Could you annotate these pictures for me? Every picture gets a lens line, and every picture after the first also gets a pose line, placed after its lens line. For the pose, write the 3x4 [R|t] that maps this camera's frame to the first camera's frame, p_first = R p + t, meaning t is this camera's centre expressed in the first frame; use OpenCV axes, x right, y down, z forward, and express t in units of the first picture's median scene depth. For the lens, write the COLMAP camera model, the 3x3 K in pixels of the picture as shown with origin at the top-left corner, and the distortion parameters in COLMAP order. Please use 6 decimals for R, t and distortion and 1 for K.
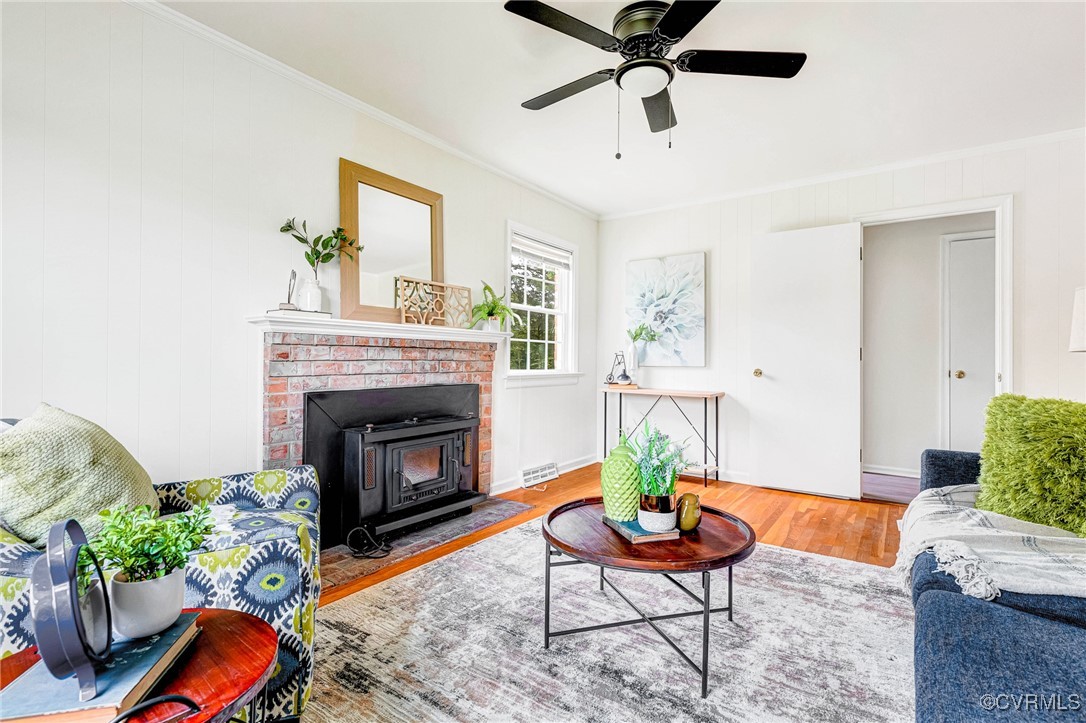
lens RADIAL K [[511.2, 0, 541.6], [0, 511.2, 356.5], [0, 0, 1]] dist [0.013127, 0.000417]
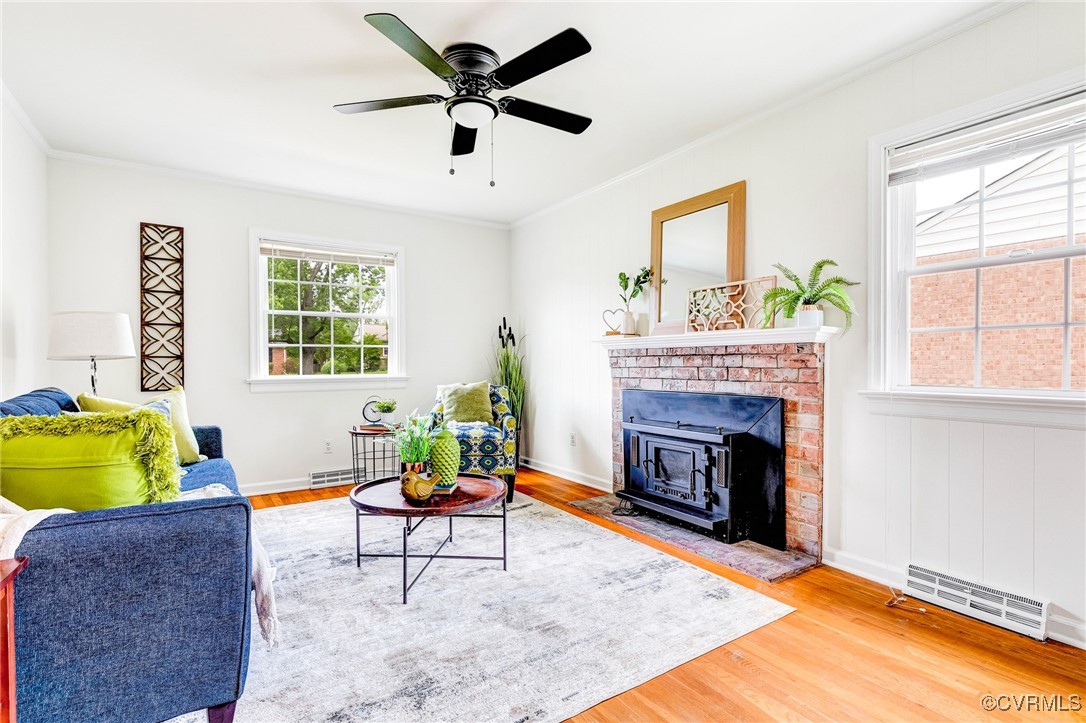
lens RADIAL K [[511.2, 0, 543.2], [0, 511.2, 370.0], [0, 0, 1]] dist [0.013127, 0.000417]
pose [[-0.361787, 0.005760, -0.932243, 0.793214], [0.007749, 0.999965, 0.003172, 0.006814], [0.932228, -0.006076, -0.361819, 1.038536]]
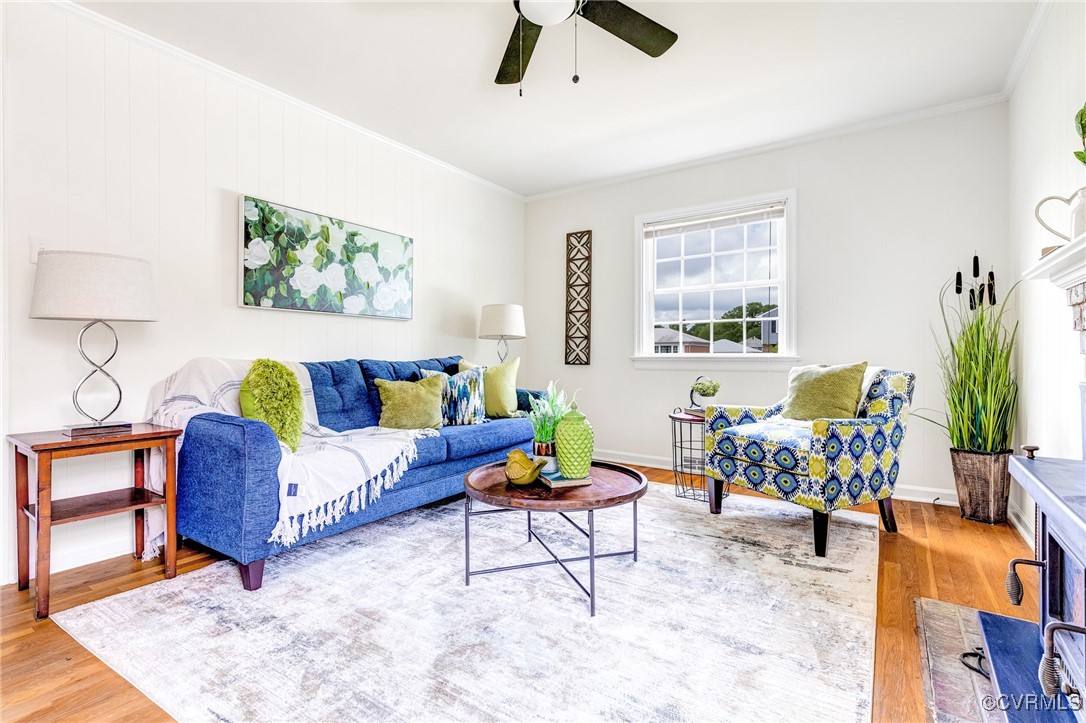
lens RADIAL K [[511.2, 0, 545.7], [0, 511.2, 358.0], [0, 0, 1]] dist [0.013127, 0.000417]
pose [[-0.999703, -0.007701, -0.023122, 0.148237], [-0.007611, 0.999963, -0.003977, 0.038564], [0.023152, -0.003800, -0.999725, 1.256234]]
